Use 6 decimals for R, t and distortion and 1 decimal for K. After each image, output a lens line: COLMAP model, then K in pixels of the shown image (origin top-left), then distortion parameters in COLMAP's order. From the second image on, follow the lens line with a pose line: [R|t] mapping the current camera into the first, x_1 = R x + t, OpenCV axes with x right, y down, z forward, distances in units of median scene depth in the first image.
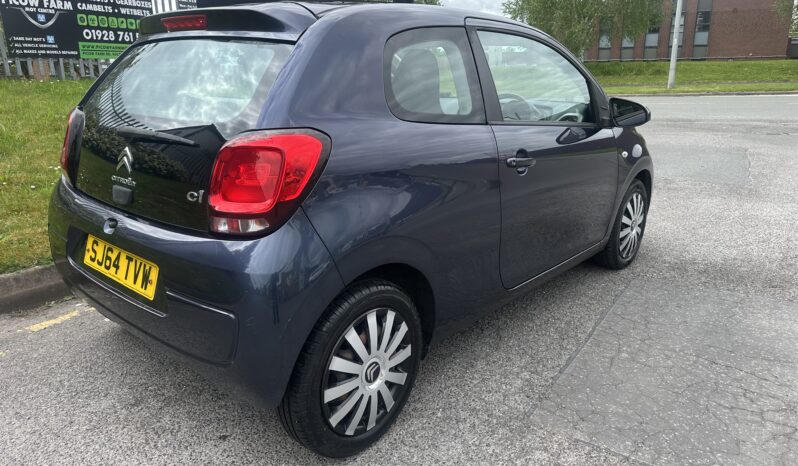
lens RADIAL K [[553.8, 0, 396.2], [0, 553.8, 225.4], [0, 0, 1]] dist [0.020592, -0.011156]
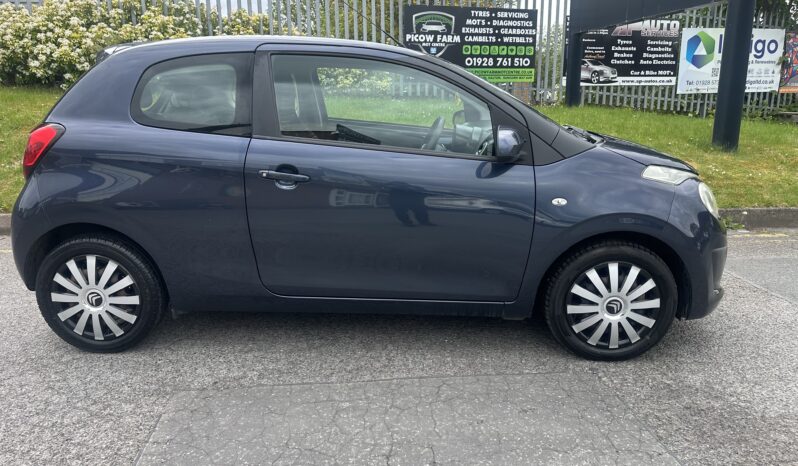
lens RADIAL K [[553.8, 0, 397.6], [0, 553.8, 238.9], [0, 0, 1]] dist [0.020592, -0.011156]
pose [[0.645704, 0.198403, -0.737362, 0.300939], [-0.208600, 0.974756, 0.079609, -0.032831], [0.734542, 0.102410, 0.670790, 0.121524]]
